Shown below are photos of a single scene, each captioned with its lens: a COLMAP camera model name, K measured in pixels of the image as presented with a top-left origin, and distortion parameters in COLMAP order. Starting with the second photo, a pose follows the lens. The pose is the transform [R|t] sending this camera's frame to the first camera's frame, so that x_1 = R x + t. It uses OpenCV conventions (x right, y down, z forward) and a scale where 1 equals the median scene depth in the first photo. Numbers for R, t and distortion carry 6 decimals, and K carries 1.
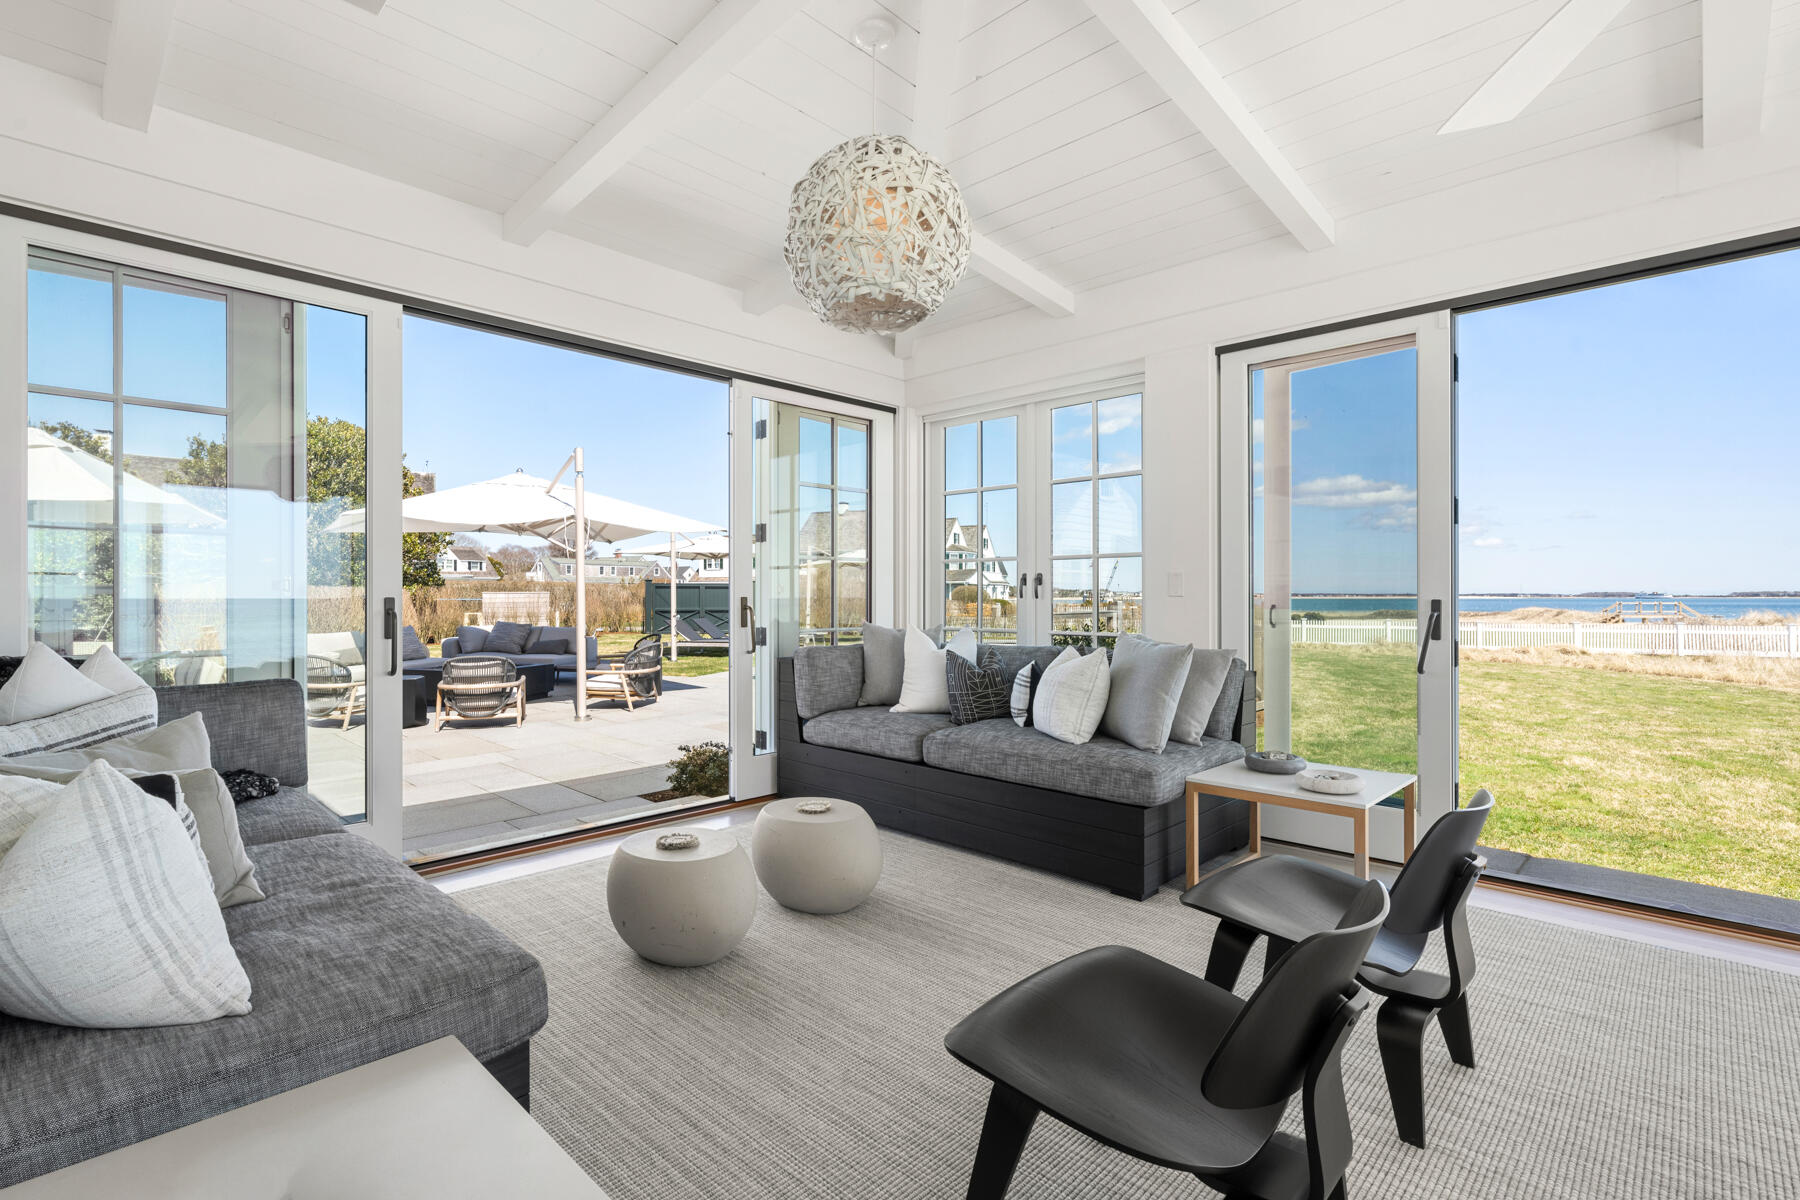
lens RADIAL K [[843.6, 0, 900.3], [0, 843.6, 592.7], [0, 0, 1]] dist [-0.000616, -0.000503]
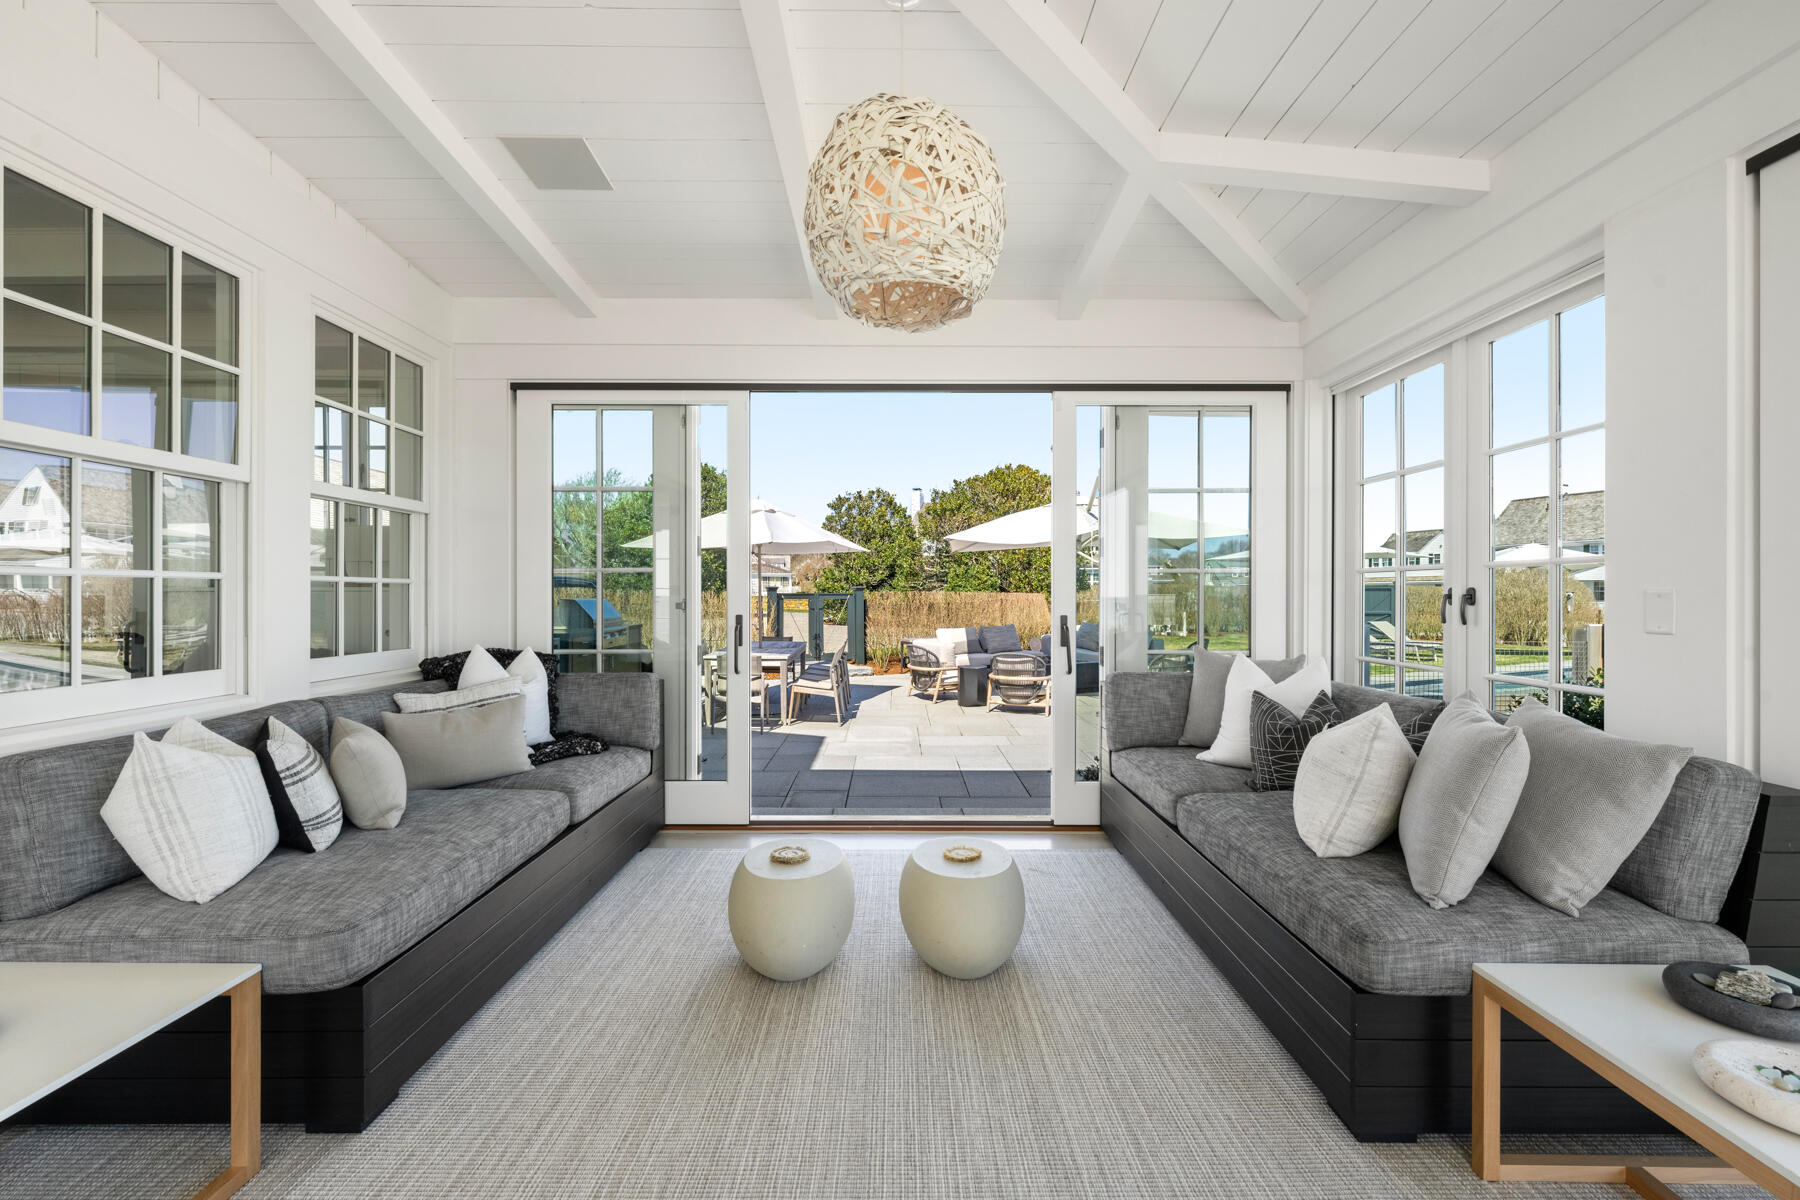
lens RADIAL K [[751.9, 0, 895.9], [0, 751.9, 595.6], [0, 0, 1]] dist [-0.004880, 0.000230]
pose [[0.692570, 0.001607, -0.721349, 0.316507], [0.000697, 0.999996, 0.002897, -0.021182], [0.721350, -0.002509, 0.692566, 0.275886]]
